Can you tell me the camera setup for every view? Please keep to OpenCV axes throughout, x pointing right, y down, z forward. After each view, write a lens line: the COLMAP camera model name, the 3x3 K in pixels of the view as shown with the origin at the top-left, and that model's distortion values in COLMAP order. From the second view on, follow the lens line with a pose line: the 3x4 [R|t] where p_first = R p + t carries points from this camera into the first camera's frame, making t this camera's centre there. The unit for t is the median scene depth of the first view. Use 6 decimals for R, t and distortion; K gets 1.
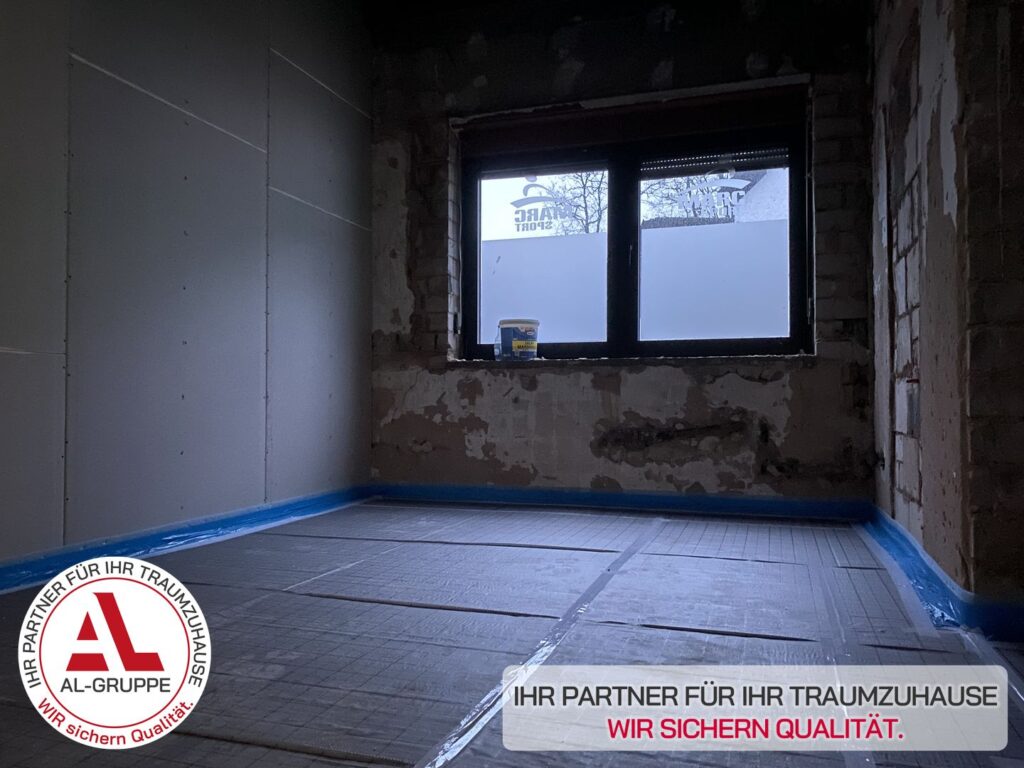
lens RADIAL K [[781.4, 0, 509.4], [0, 781.4, 384.3], [0, 0, 1]] dist [0.032349, -0.003233]
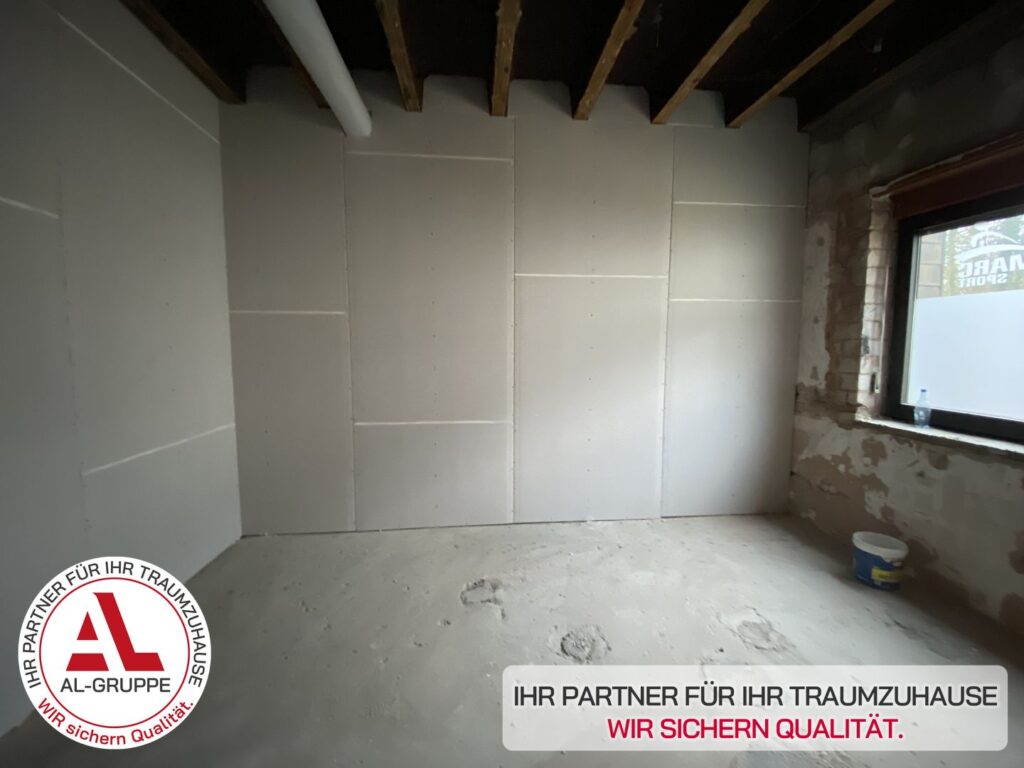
lens RADIAL K [[418.5, 0, 507.3], [0, 418.5, 372.7], [0, 0, 1]] dist [-0.002310, -0.000485]
pose [[0.396991, 0.058815, -0.915936, 0.264660], [0.018870, 0.997211, 0.072212, -0.148695], [0.917628, -0.045952, 0.394774, 0.331663]]
